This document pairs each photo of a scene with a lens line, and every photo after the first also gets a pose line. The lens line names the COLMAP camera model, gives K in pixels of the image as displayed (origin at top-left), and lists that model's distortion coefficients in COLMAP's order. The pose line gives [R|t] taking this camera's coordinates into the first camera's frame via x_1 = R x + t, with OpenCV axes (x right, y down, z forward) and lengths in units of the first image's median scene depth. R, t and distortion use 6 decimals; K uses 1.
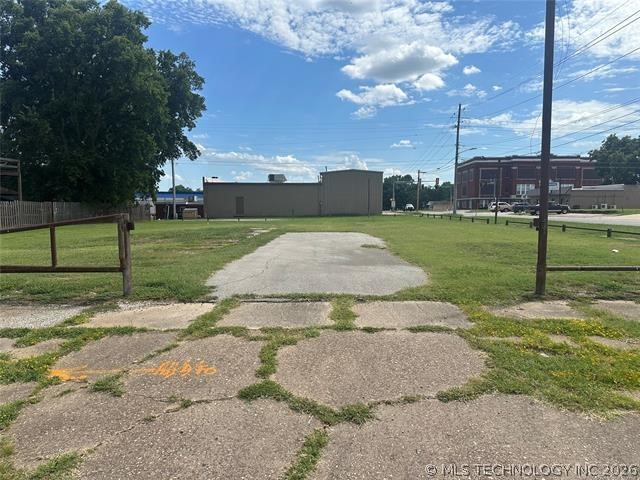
lens RADIAL K [[448.5, 0, 333.6], [0, 448.5, 250.9], [0, 0, 1]] dist [-0.002998, -0.005032]
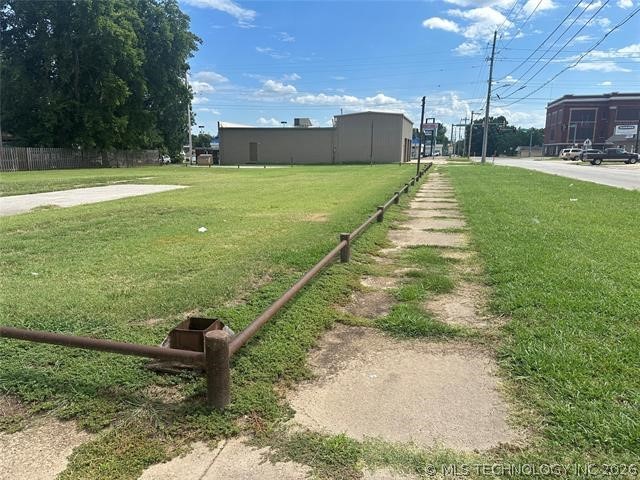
lens RADIAL K [[449.7, 0, 332.1], [0, 449.7, 228.7], [0, 0, 1]] dist [0.052958, -0.095179]
pose [[0.976547, 0.042495, -0.211070, 0.167320], [-0.027095, 0.996791, 0.075326, -0.012453], [0.213593, -0.067841, 0.974564, 0.074121]]
